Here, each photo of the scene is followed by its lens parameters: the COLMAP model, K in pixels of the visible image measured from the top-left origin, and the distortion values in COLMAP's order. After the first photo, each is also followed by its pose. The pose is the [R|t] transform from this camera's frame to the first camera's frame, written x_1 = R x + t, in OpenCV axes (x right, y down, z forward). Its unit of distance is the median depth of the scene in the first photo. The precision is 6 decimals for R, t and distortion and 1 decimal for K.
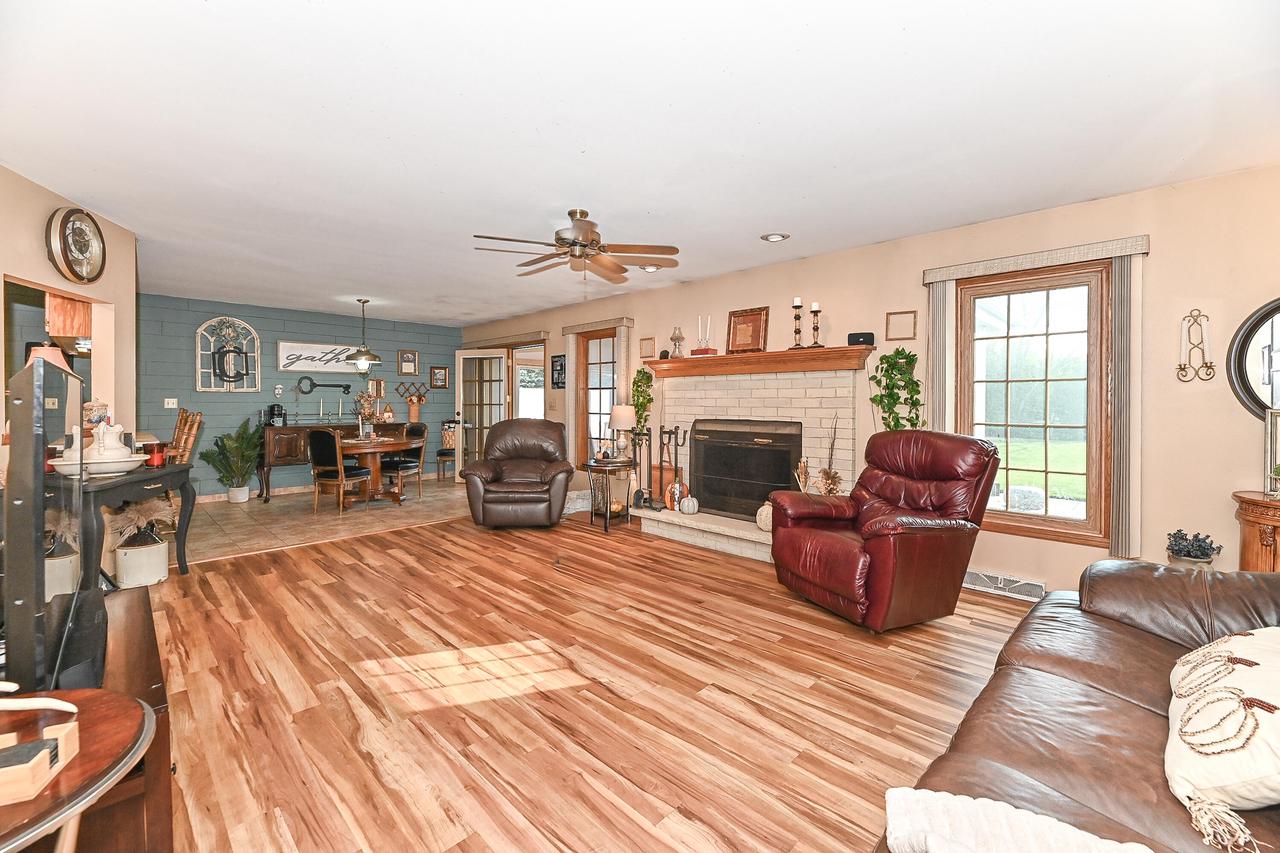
lens RADIAL K [[532.7, 0, 631.1], [0, 532.7, 403.5], [0, 0, 1]] dist [0.001025, 0.000229]
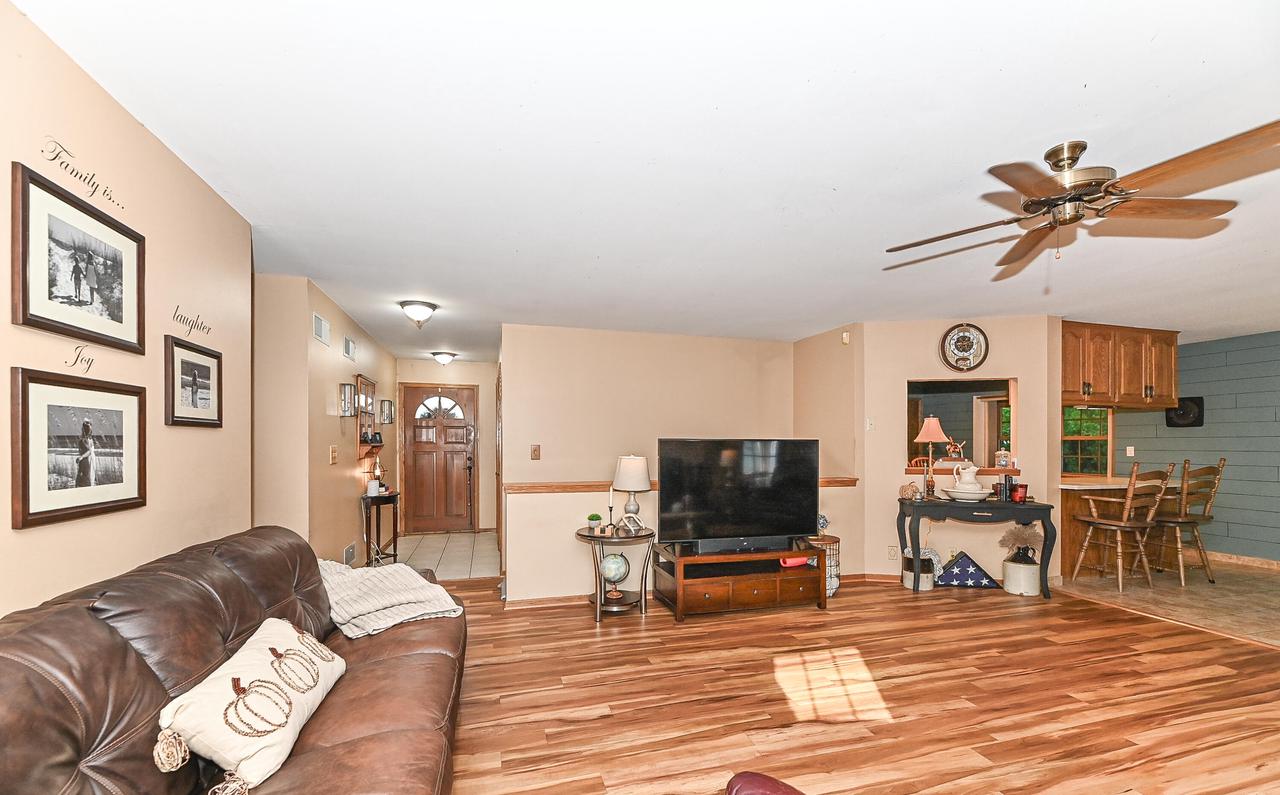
lens RADIAL K [[521.0, 0, 645.7], [0, 521.0, 442.6], [0, 0, 1]] dist [0.016163, -0.010720]
pose [[-0.473181, -0.005490, -0.880948, 0.685724], [-0.005391, 0.999980, -0.003336, -0.015617], [0.880949, 0.003170, -0.473201, 0.891476]]
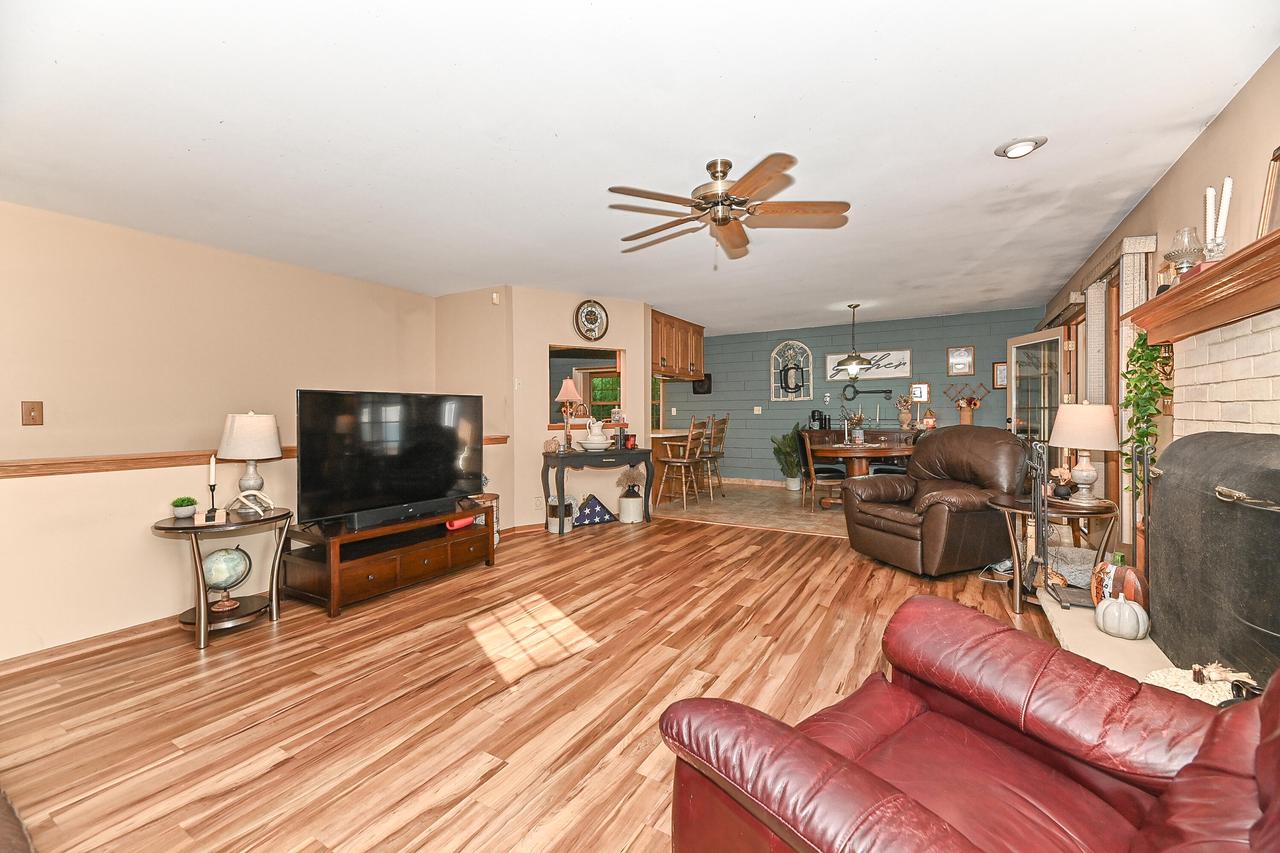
lens RADIAL K [[514.2, 0, 634.7], [0, 514.2, 413.8], [0, 0, 1]] dist [-0.002037, -0.000335]
pose [[0.240916, -0.004470, -0.970536, 0.649246], [0.005926, 0.999978, -0.003134, 0.020757], [0.970528, -0.004997, 0.240938, 0.713321]]
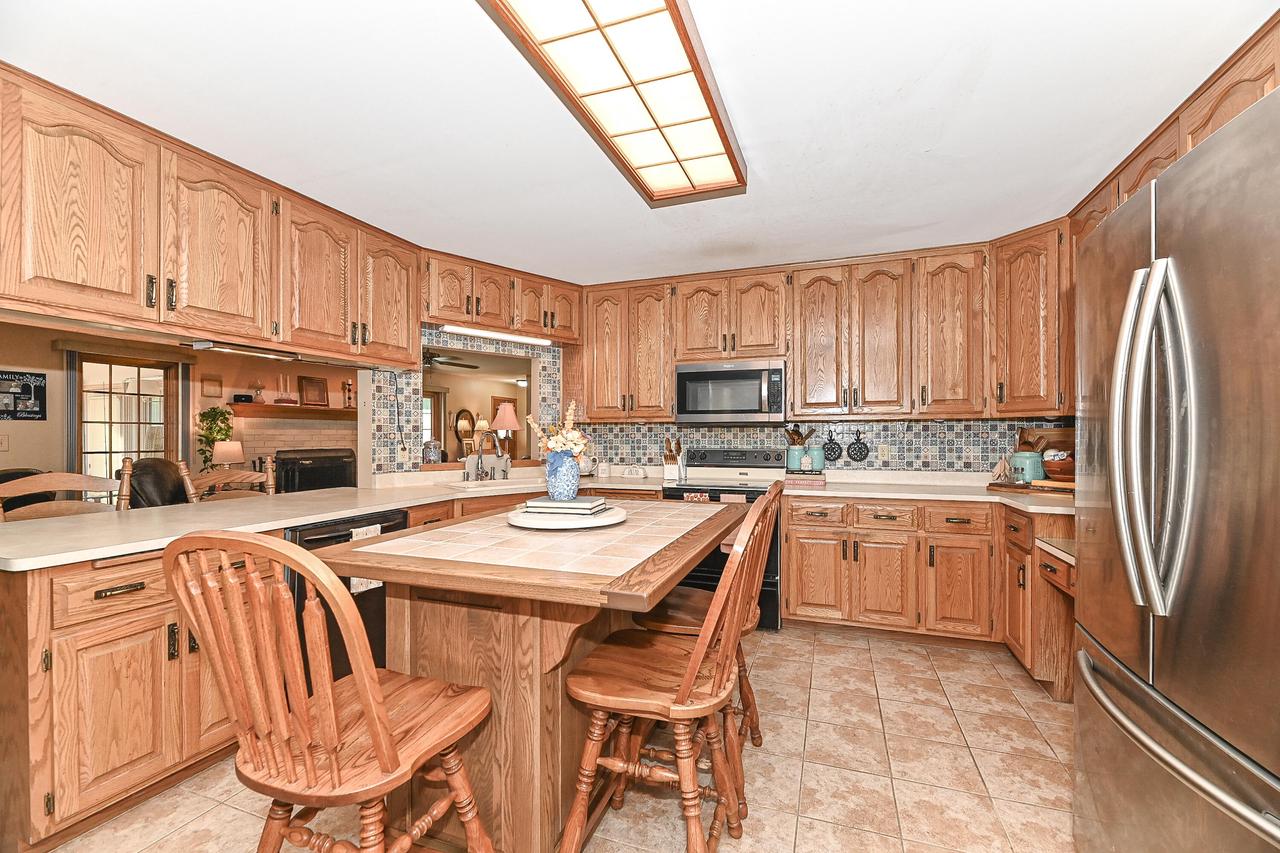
lens RADIAL K [[526.7, 0, 644.4], [0, 526.7, 433.9], [0, 0, 1]] dist [0.001789, -0.003295]
pose [[-0.429371, 0.001979, 0.903126, -2.302059], [0.003090, 0.999995, -0.000723, -0.013691], [-0.903123, 0.002480, -0.429375, 1.155326]]
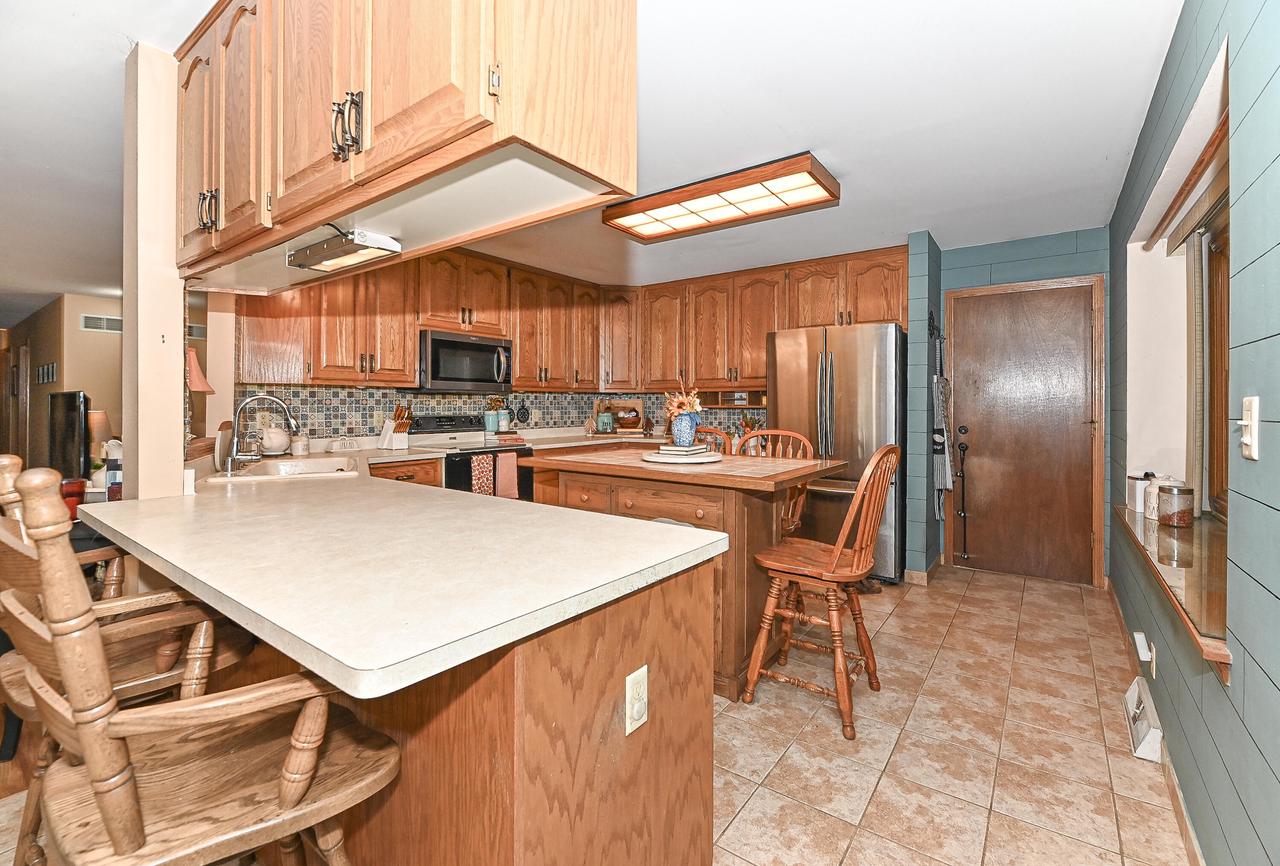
lens RADIAL K [[552.8, 0, 638.9], [0, 552.8, 404.8], [0, 0, 1]] dist [0.000659, 0.000216]
pose [[-0.987412, -0.004222, -0.158115, -1.542479], [-0.004859, 0.999982, 0.003643, -0.011152], [0.158096, 0.004365, -0.987414, 1.845081]]
